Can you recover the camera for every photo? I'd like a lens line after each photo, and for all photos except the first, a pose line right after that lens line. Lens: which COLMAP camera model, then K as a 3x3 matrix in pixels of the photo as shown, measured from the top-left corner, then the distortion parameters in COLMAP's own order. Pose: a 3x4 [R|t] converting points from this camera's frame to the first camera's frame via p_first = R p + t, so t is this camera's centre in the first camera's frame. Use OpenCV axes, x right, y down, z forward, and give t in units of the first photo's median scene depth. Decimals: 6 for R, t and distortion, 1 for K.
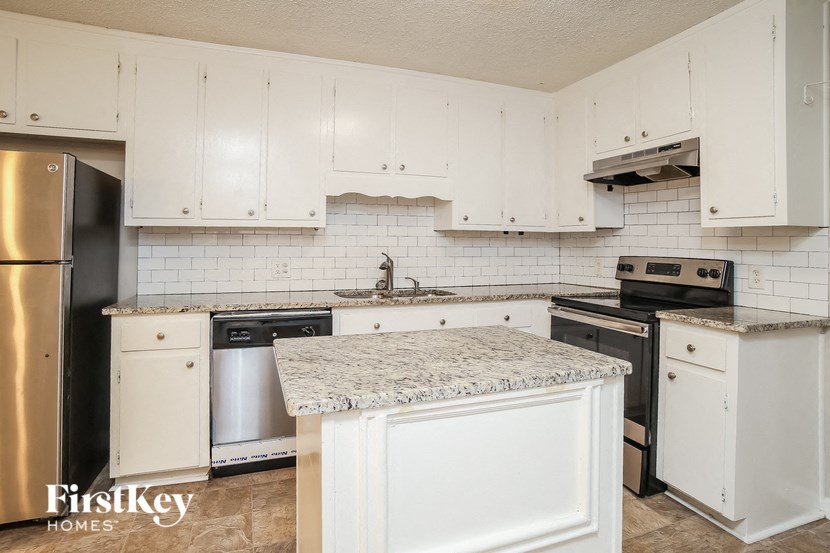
lens RADIAL K [[431.1, 0, 413.6], [0, 431.1, 242.0], [0, 0, 1]] dist [-0.088461, 0.041638]
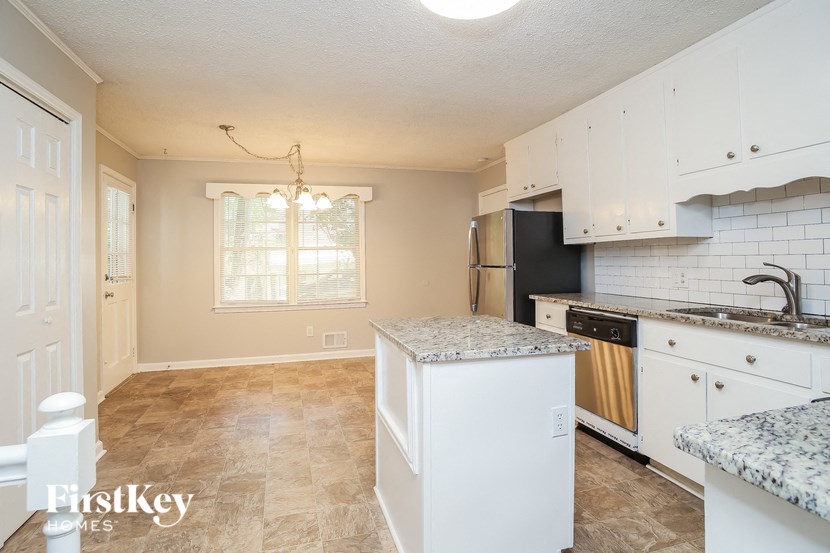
lens RADIAL K [[450.3, 0, 413.1], [0, 450.3, 259.9], [0, 0, 1]] dist [-0.088989, 0.050621]
pose [[-0.085719, -0.004080, -0.996311, 0.825506], [0.017726, 0.999827, -0.005619, 0.014141], [0.996162, -0.018143, -0.085632, 0.500946]]
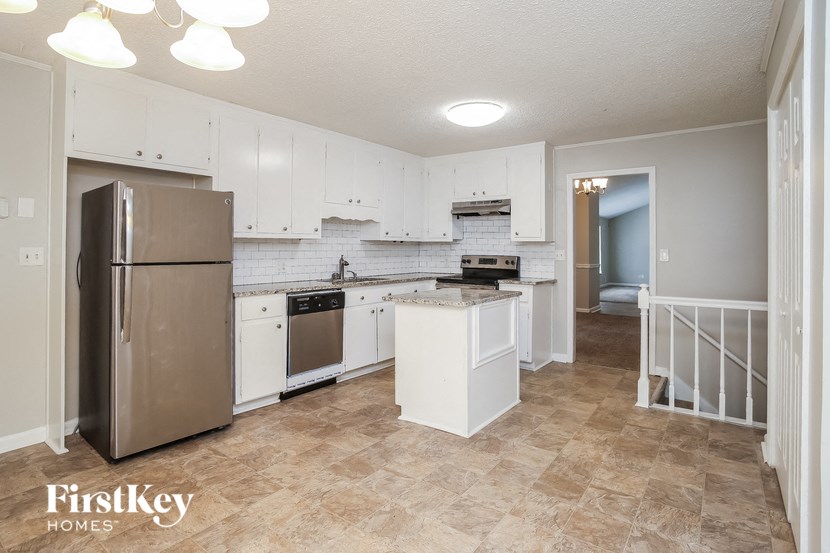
lens RADIAL K [[431.1, 0, 413.6], [0, 431.1, 242.0], [0, 0, 1]] dist [-0.088461, 0.041638]
pose [[0.844480, 0.004266, 0.535569, -0.758046], [-0.000421, 0.999973, -0.007302, -0.010485], [-0.535586, 0.005941, 0.844460, -0.494653]]
